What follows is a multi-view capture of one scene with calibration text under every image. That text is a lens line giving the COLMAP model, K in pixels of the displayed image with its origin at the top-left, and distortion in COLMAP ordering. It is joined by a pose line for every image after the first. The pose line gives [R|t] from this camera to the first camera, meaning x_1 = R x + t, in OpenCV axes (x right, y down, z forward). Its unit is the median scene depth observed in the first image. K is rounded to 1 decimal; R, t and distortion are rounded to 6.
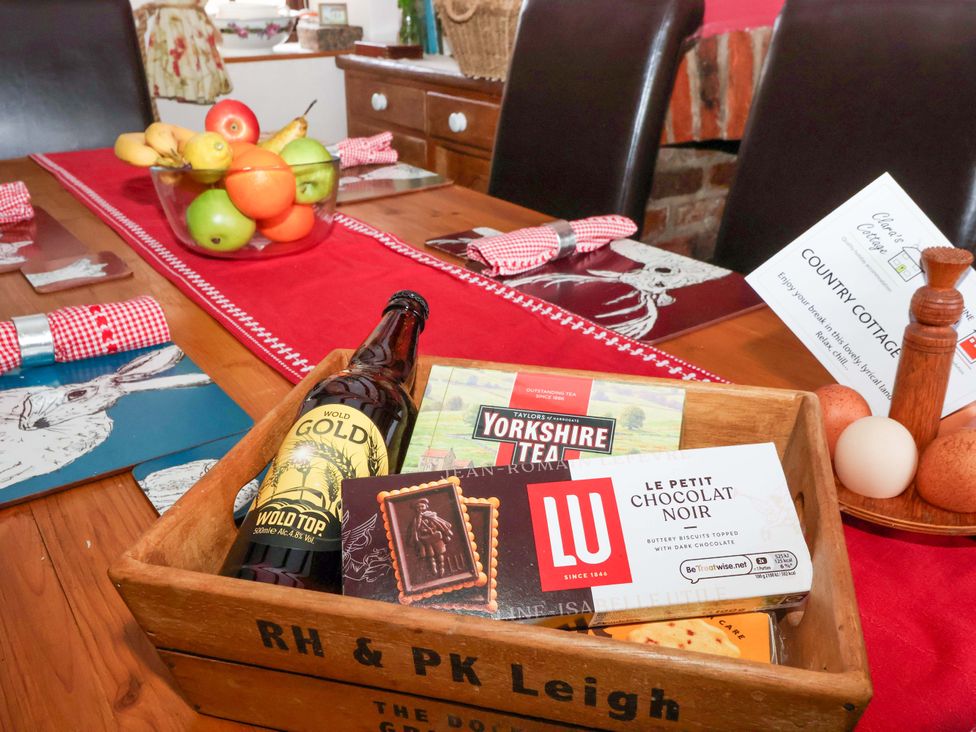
lens RADIAL K [[853.8, 0, 488.0], [0, 853.8, 366.0], [0, 0, 1]] dist [0.001332, 0.001126]
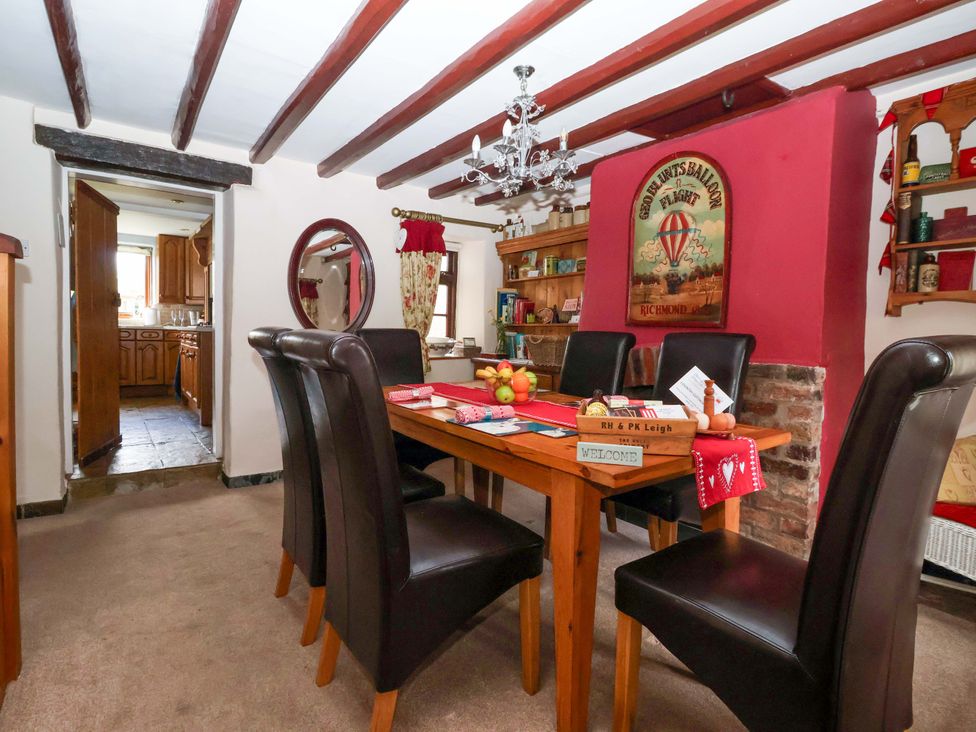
lens RADIAL K [[510.5, 0, 483.0], [0, 510.5, 364.7], [0, 0, 1]] dist [-0.002587, -0.000654]
pose [[0.999902, 0.010130, -0.009677, -0.206566], [-0.012856, 0.937982, -0.346447, 0.224634], [0.005568, 0.346537, 0.938020, -0.499540]]
